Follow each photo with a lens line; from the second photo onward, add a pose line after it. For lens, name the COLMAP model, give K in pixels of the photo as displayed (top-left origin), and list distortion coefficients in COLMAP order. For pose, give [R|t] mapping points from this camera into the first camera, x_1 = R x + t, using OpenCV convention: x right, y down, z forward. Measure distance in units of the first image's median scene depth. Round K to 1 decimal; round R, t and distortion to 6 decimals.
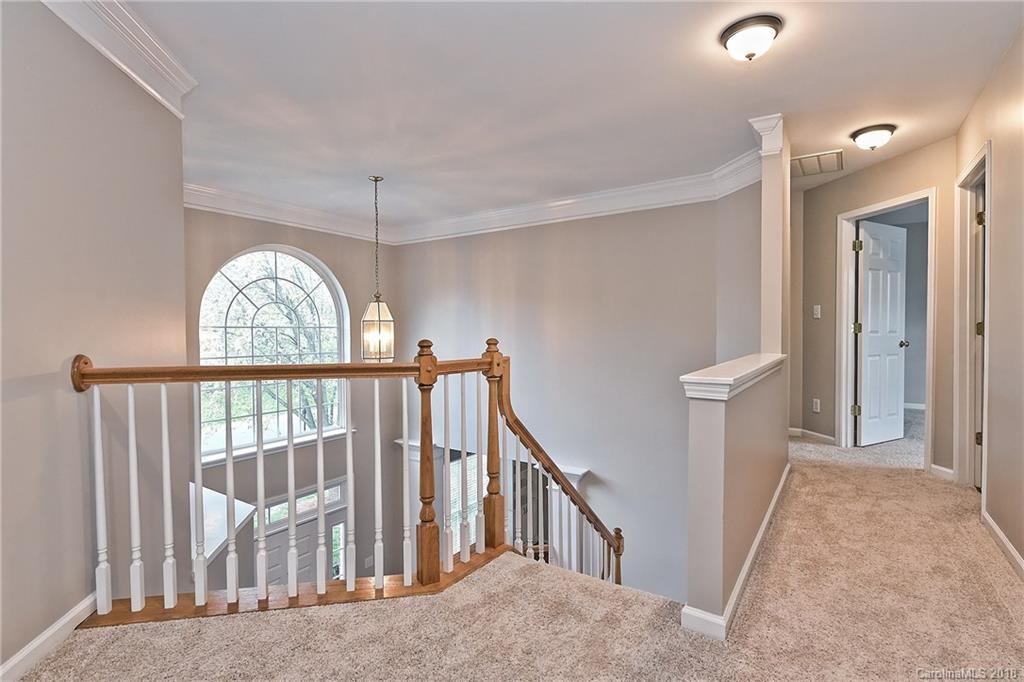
lens RADIAL K [[512.2, 0, 519.1], [0, 512.2, 342.8], [0, 0, 1]] dist [0.003168, -0.001417]
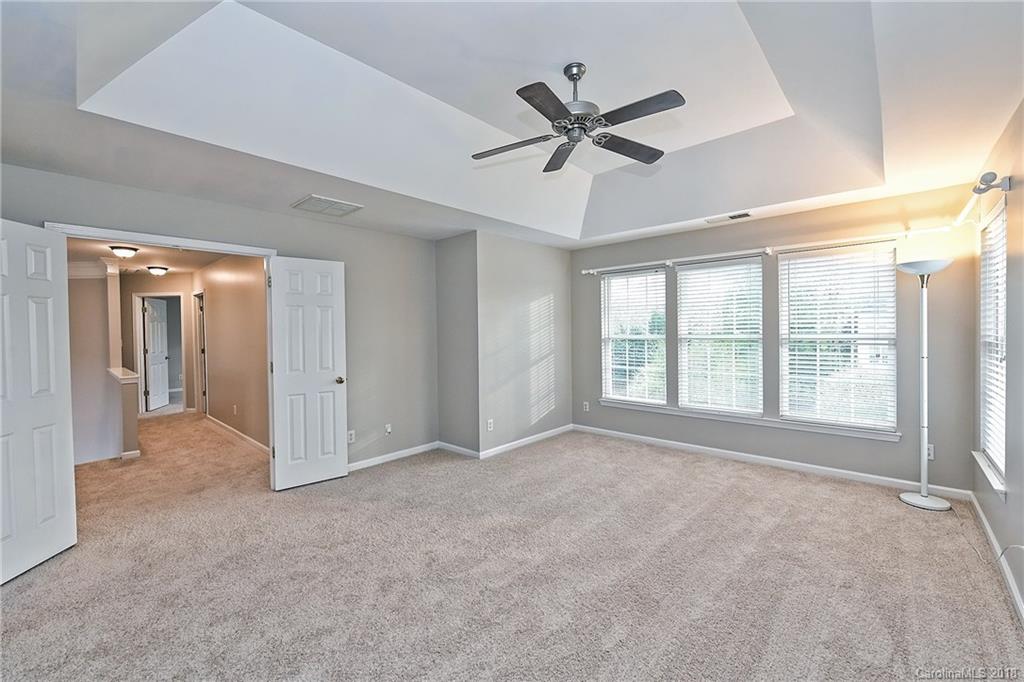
lens RADIAL K [[419.2, 0, 520.5], [0, 419.2, 345.7], [0, 0, 1]] dist [0.001410, 0.000199]
pose [[0.193577, -0.011052, 0.981023, -0.696720], [0.035729, 0.999353, 0.004209, -0.007449], [-0.980434, 0.034236, 0.193846, -0.787579]]
